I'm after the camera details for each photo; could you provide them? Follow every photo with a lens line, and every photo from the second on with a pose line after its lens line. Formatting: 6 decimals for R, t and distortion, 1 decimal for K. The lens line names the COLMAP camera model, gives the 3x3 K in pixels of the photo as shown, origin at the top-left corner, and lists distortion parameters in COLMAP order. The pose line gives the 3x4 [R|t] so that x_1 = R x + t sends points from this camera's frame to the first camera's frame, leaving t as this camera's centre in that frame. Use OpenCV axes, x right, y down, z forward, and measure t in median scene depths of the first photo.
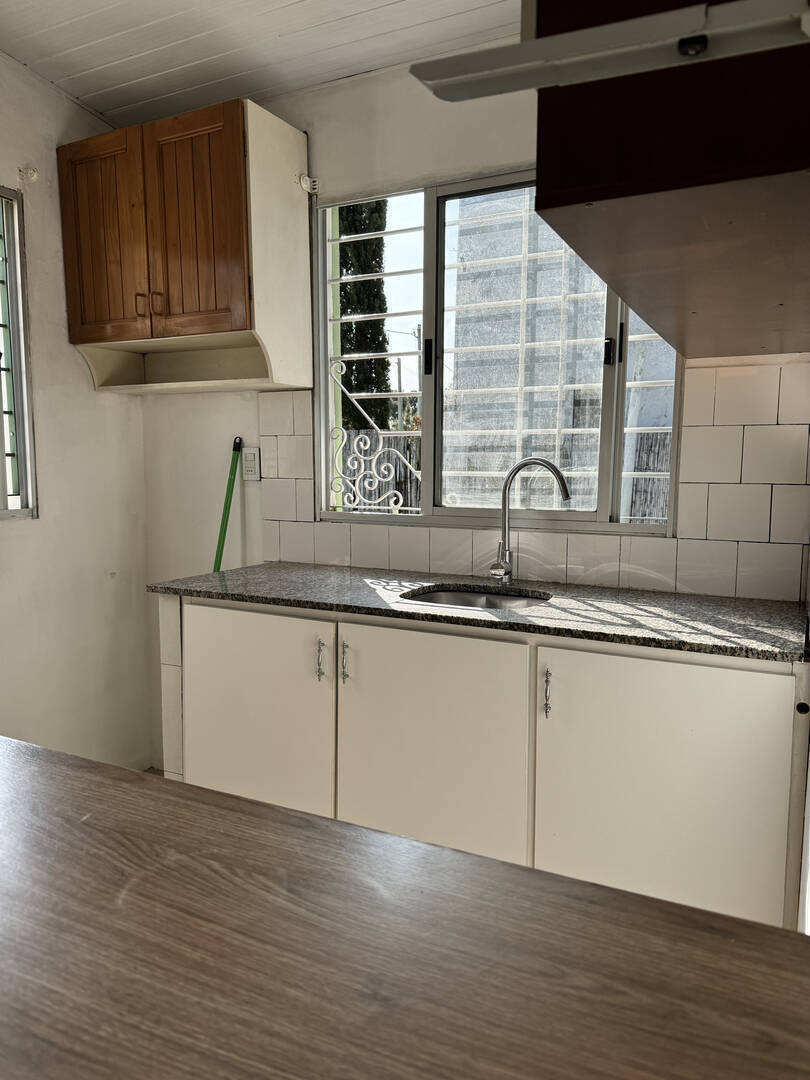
lens RADIAL K [[754.8, 0, 407.8], [0, 754.8, 549.8], [0, 0, 1]] dist [0.043159, -0.054519]
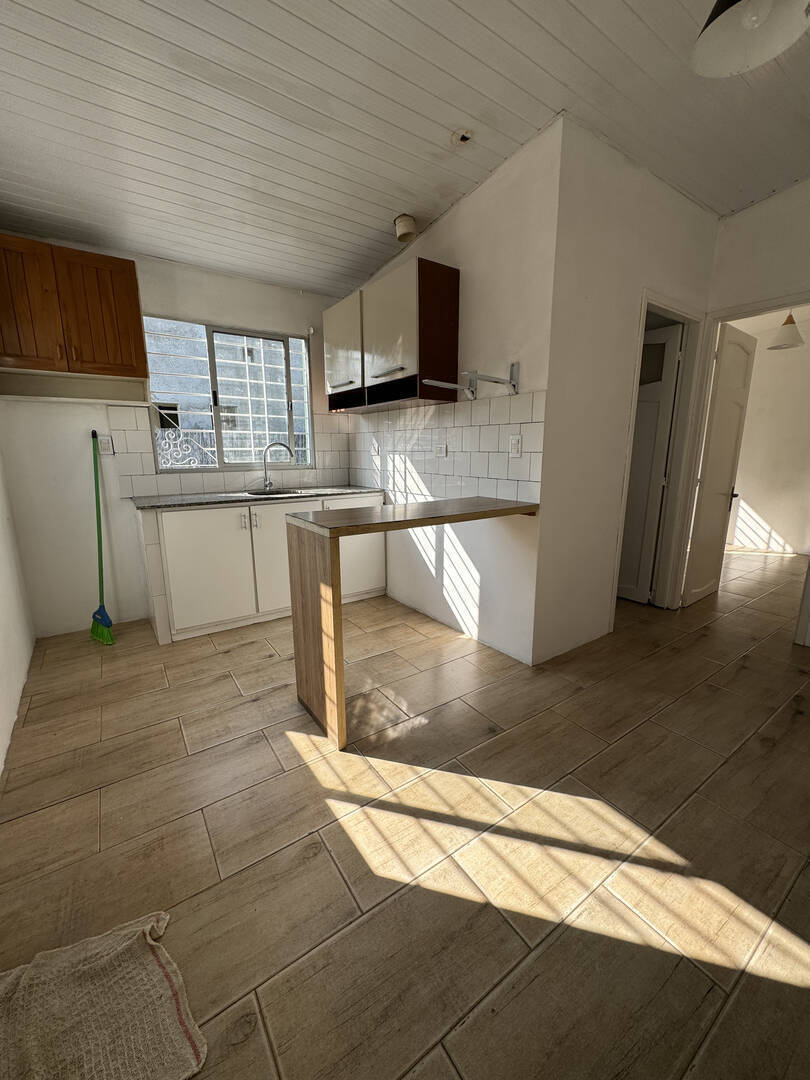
lens RADIAL K [[430.8, 0, 405.5], [0, 430.8, 538.5], [0, 0, 1]] dist [-0.002060, 0.000041]
pose [[0.471143, -0.188705, 0.861635, -0.912852], [0.100323, 0.981973, 0.160203, 0.015985], [-0.876333, 0.010964, 0.481581, -0.153574]]
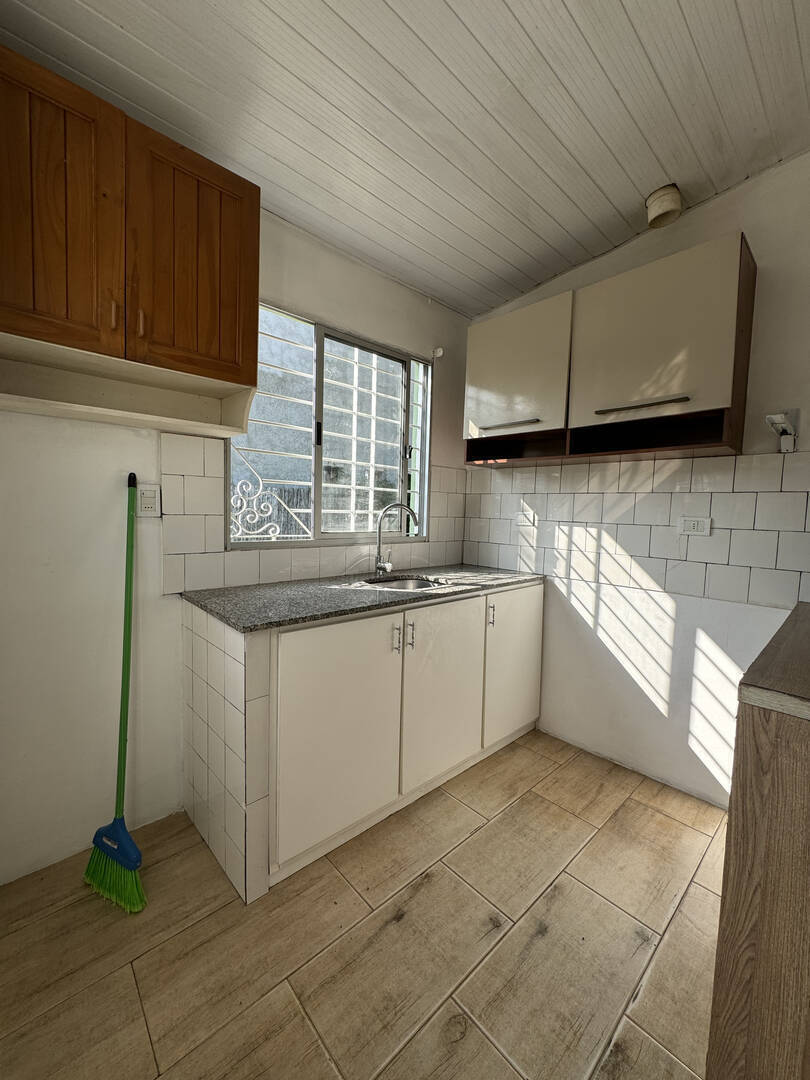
lens RADIAL K [[430.8, 0, 407.8], [0, 430.8, 538.6], [0, 0, 1]] dist [-0.002060, 0.000041]
pose [[0.341658, -0.061640, 0.937801, -0.717389], [0.074355, 0.996492, 0.038408, -0.067023], [-0.936878, 0.056608, 0.345043, 0.543213]]
